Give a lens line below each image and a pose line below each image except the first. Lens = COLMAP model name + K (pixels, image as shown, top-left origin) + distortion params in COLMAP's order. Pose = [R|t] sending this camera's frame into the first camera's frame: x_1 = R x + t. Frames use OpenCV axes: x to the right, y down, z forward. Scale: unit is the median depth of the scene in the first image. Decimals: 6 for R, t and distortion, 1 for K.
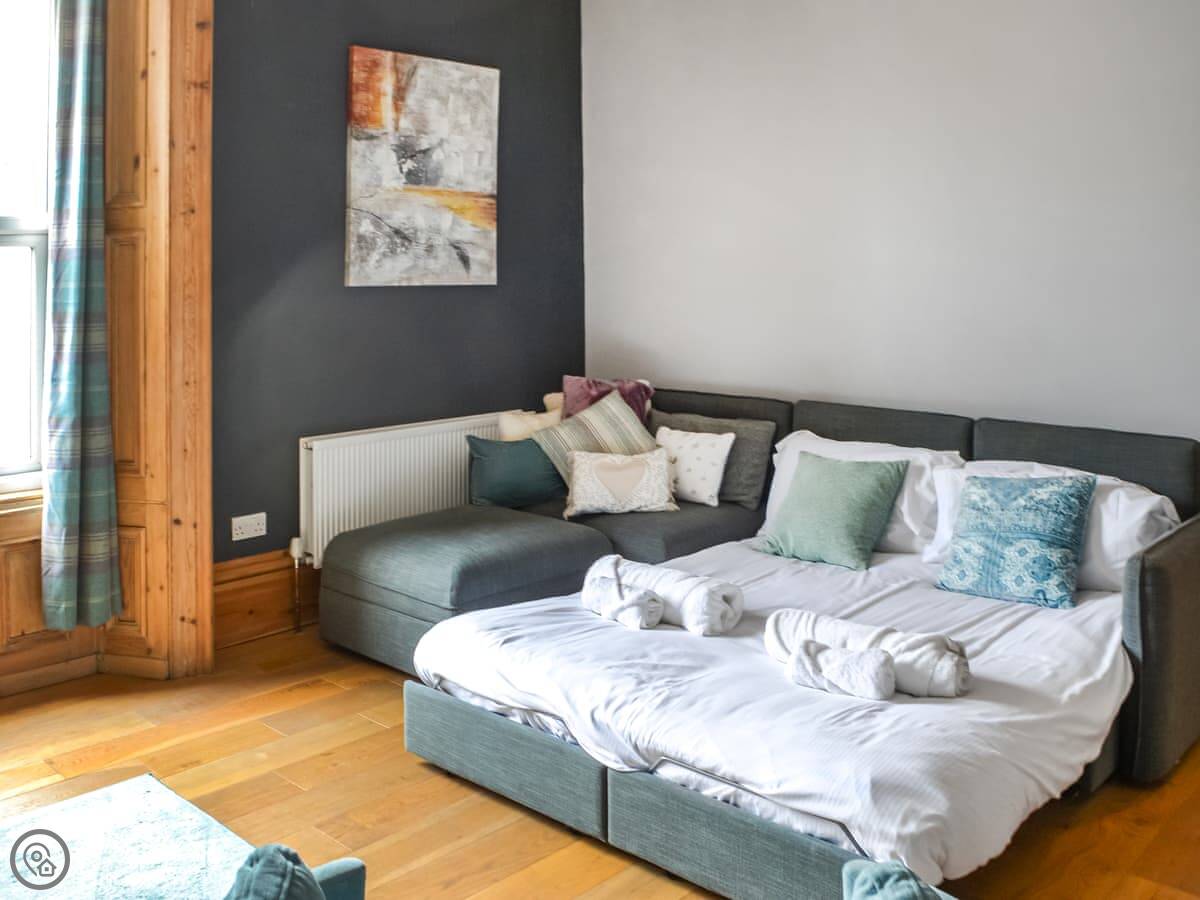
lens RADIAL K [[1122.8, 0, 600.0], [0, 1122.8, 450.0], [0, 0, 1]] dist [-0.084579, -0.009441]
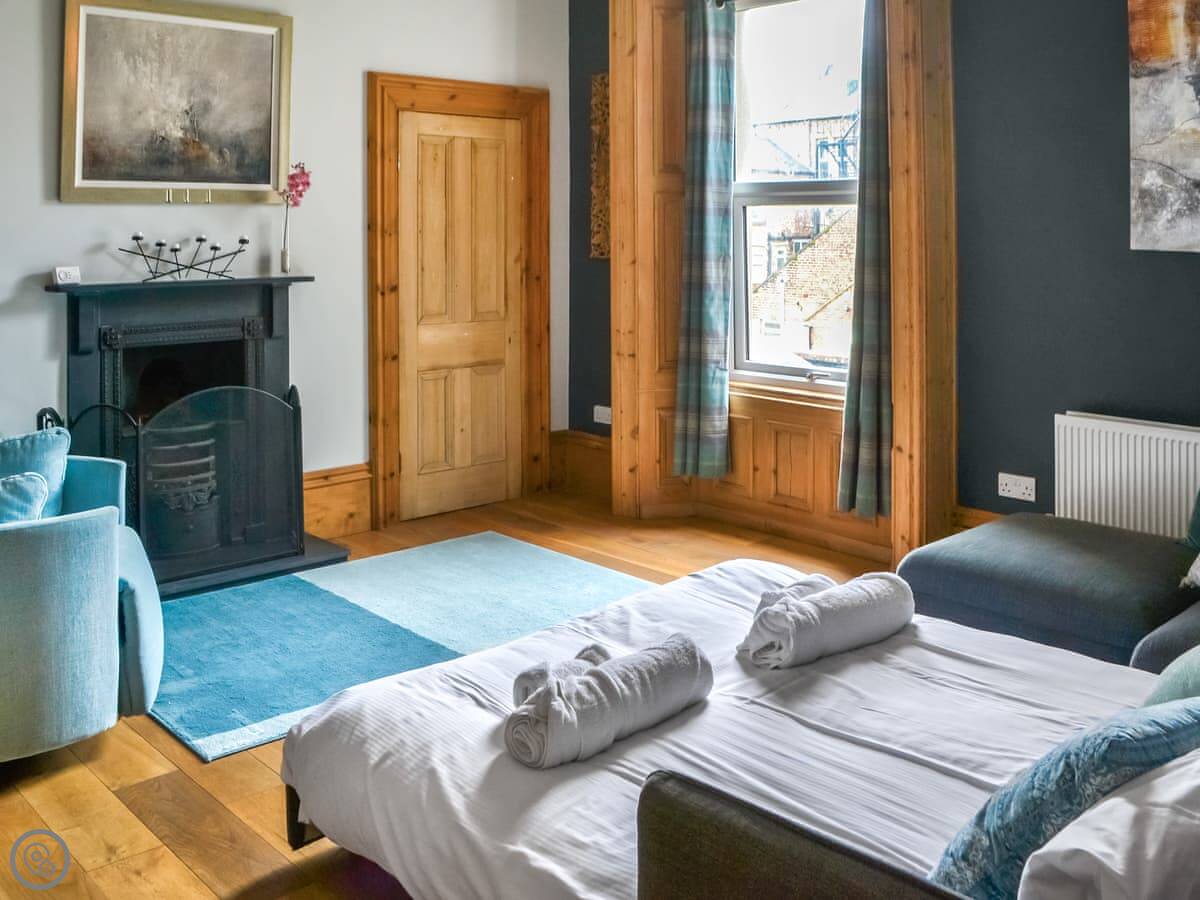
lens RADIAL K [[1122.8, 0, 600.0], [0, 1122.8, 450.0], [0, 0, 1]] dist [-0.084579, -0.009441]
pose [[-0.060493, 0.198349, -0.978263, 0.663802], [-0.162874, 0.964961, 0.205724, -0.105350], [0.984791, 0.171779, -0.026068, 0.649252]]
